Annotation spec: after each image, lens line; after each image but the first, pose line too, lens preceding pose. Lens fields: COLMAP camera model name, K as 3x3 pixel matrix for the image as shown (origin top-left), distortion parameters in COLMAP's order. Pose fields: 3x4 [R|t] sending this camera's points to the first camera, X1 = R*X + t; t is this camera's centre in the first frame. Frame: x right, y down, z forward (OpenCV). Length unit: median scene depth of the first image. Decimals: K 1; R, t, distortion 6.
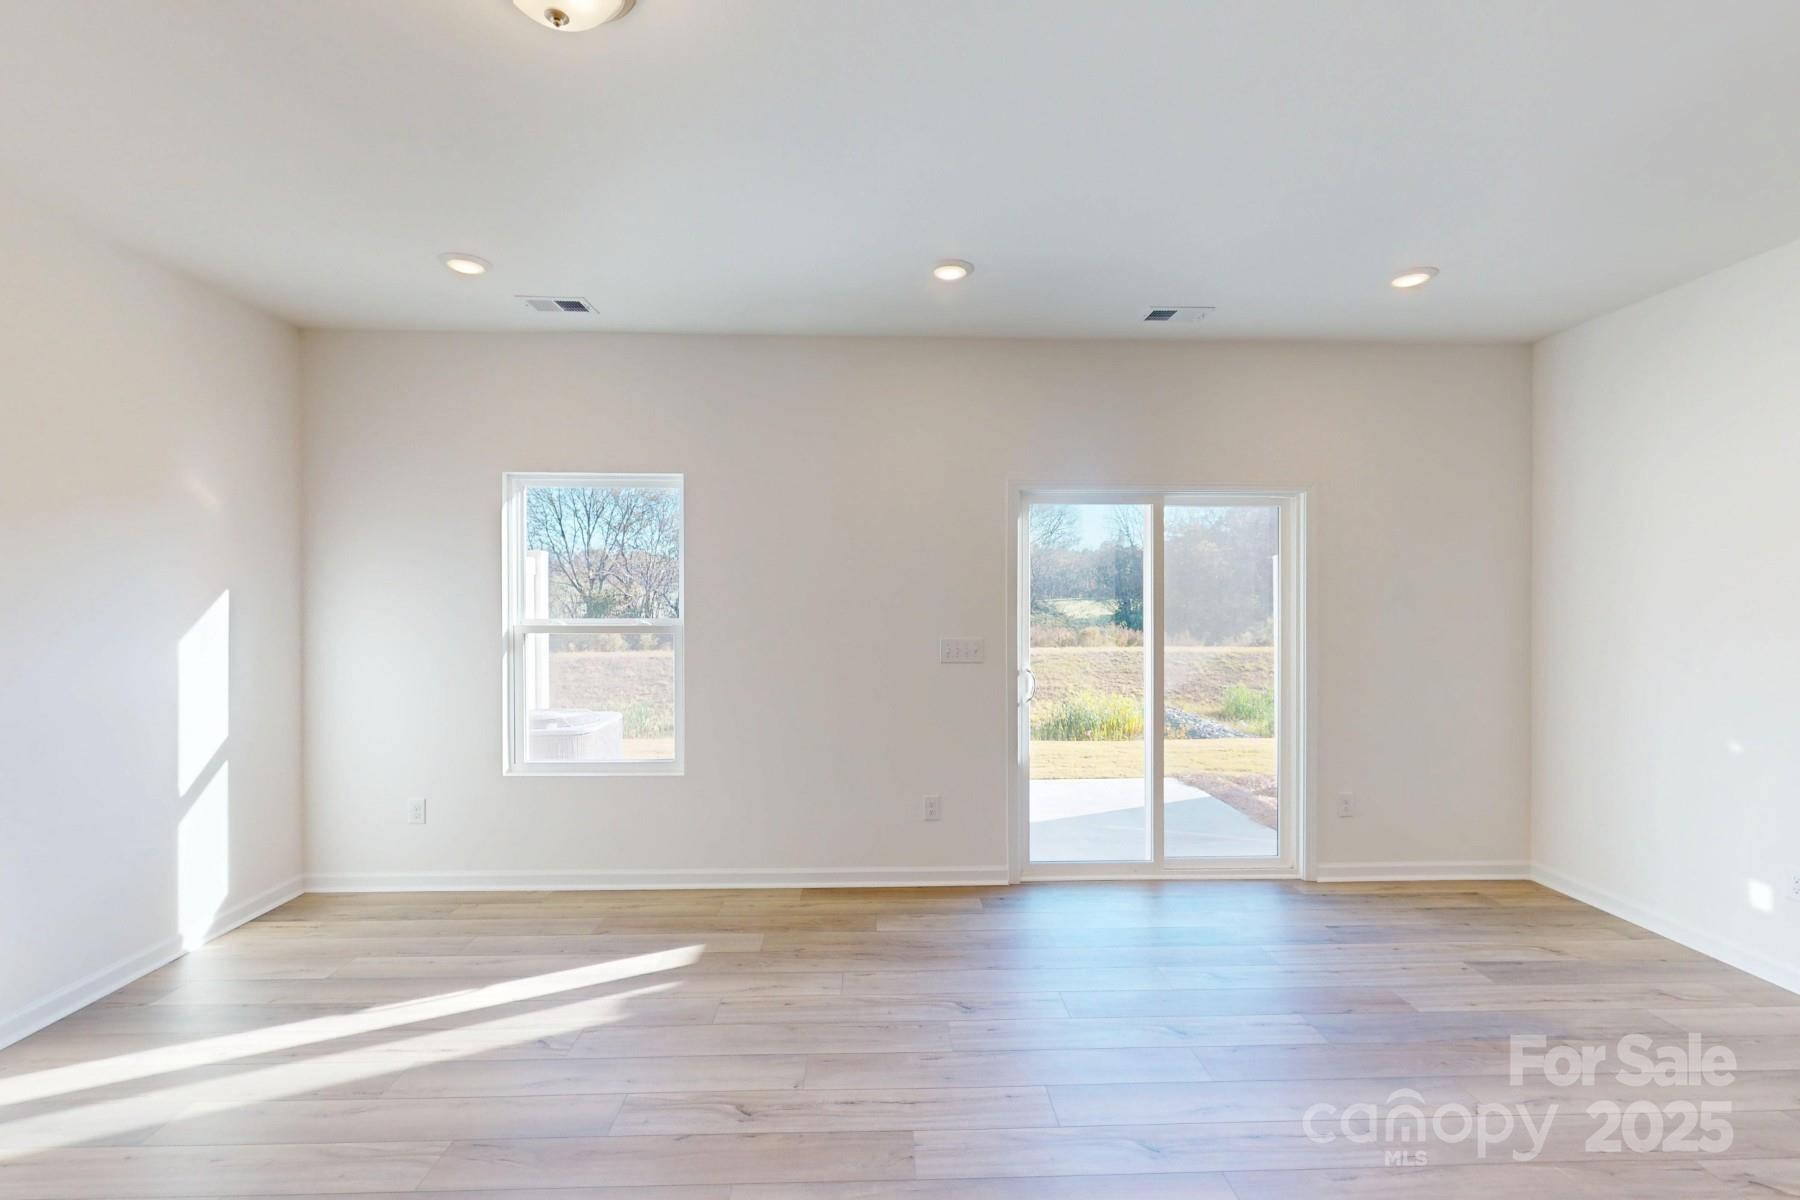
lens RADIAL K [[784.5, 0, 905.6], [0, 784.5, 596.4], [0, 0, 1]] dist [-0.000930, -0.000244]
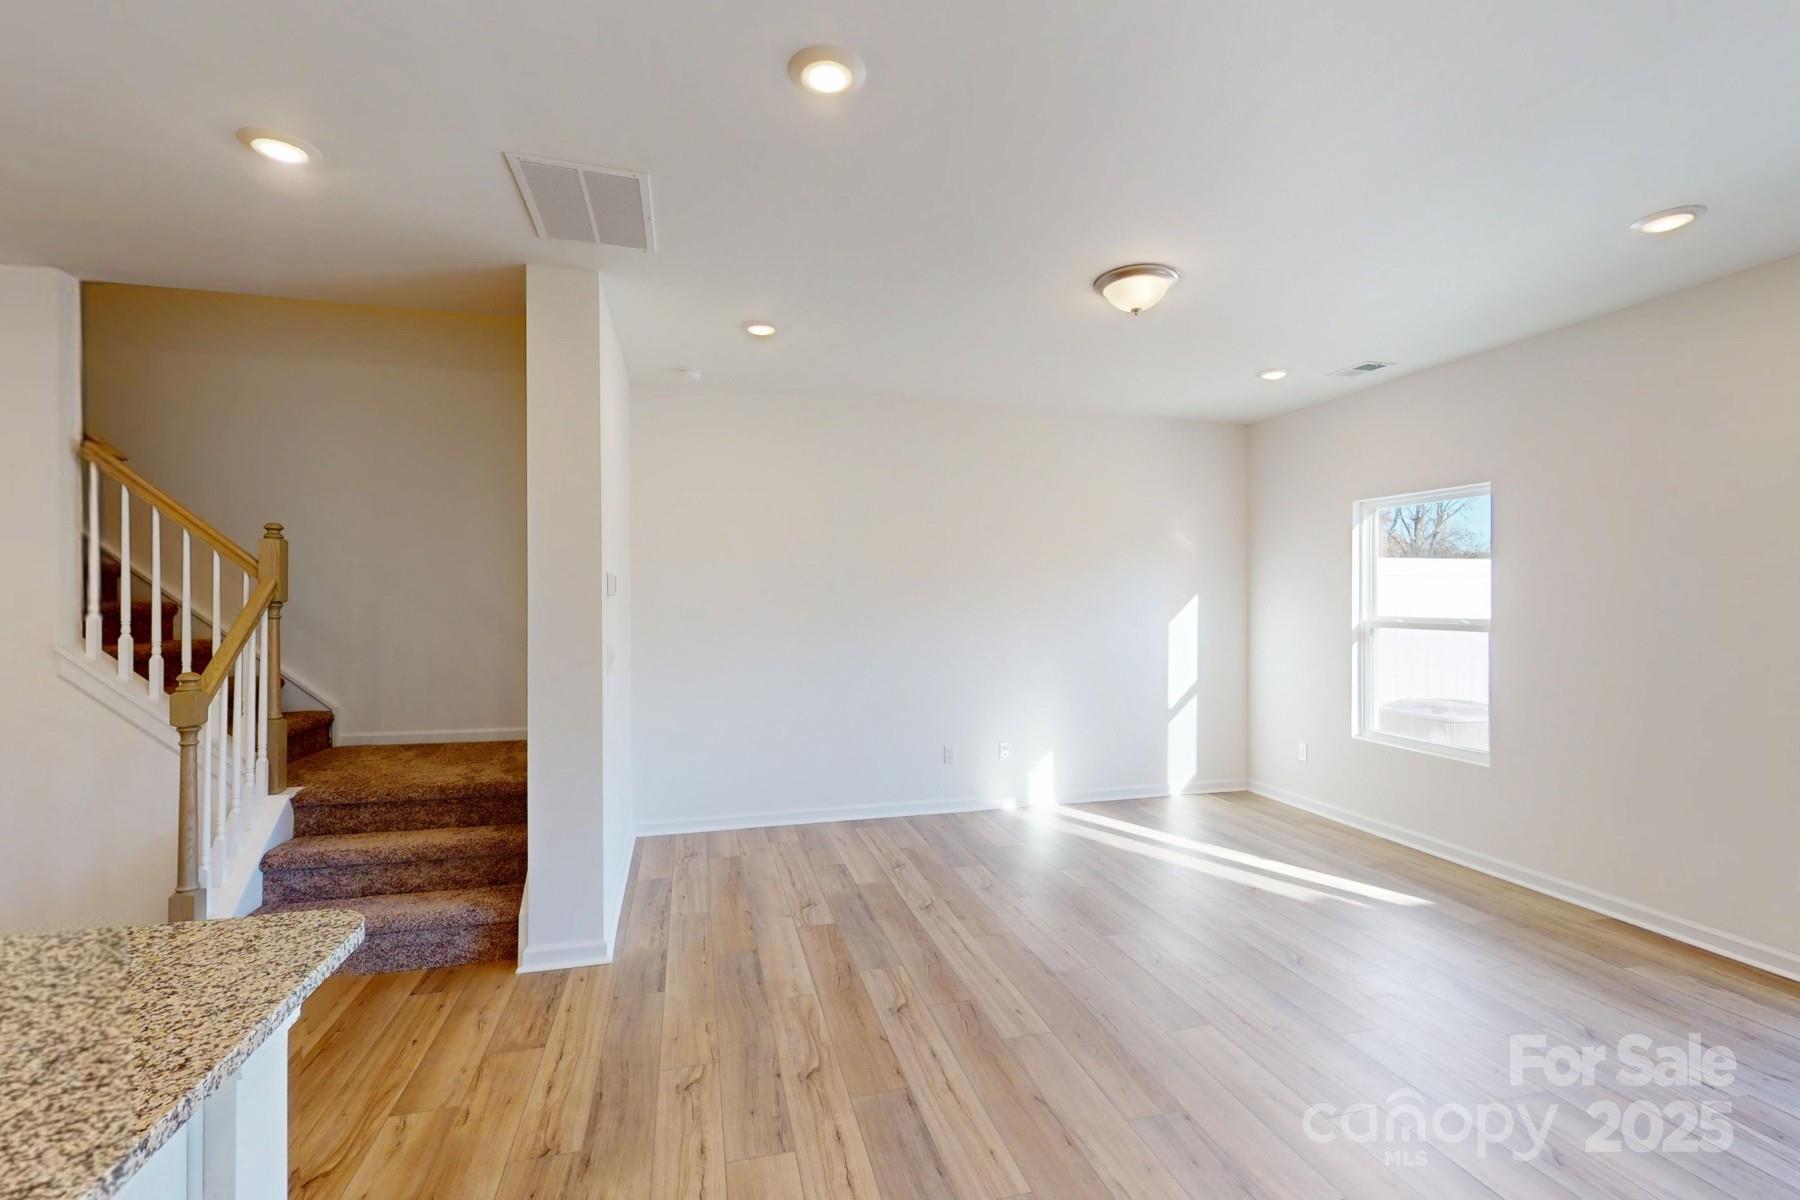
lens RADIAL K [[784.5, 0, 905.6], [0, 784.5, 596.4], [0, 0, 1]] dist [-0.000930, -0.000244]
pose [[0.238782, 0.000251, -0.971073, 0.625154], [0.002182, 0.999997, 0.000795, -0.006336], [0.971071, -0.002309, 0.238781, -0.021377]]
